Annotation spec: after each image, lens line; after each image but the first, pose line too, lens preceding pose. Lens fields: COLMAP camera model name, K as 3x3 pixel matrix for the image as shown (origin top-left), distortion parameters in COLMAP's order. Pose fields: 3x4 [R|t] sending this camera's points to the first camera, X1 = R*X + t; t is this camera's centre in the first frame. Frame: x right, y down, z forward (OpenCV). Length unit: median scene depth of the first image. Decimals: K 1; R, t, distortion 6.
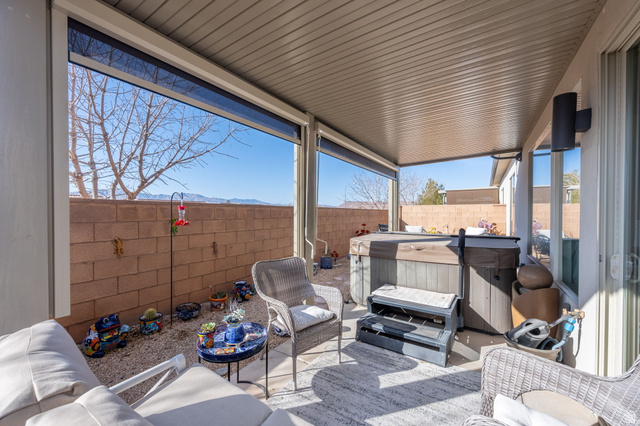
lens RADIAL K [[252.1, 0, 321.3], [0, 252.1, 212.5], [0, 0, 1]] dist [-0.001554, 0.000306]
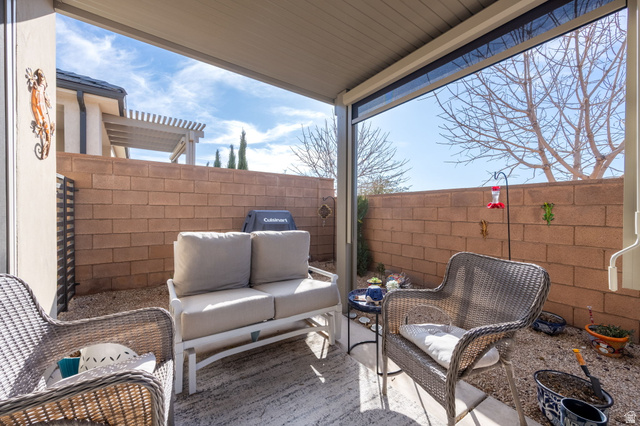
lens RADIAL K [[252.1, 0, 323.8], [0, 252.1, 212.2], [0, 0, 1]] dist [-0.001554, 0.000306]
pose [[-0.398788, -0.006748, -0.917019, 0.528324], [-0.008108, 0.999960, -0.003833, 0.074791], [0.917008, 0.005906, -0.398826, 0.805136]]
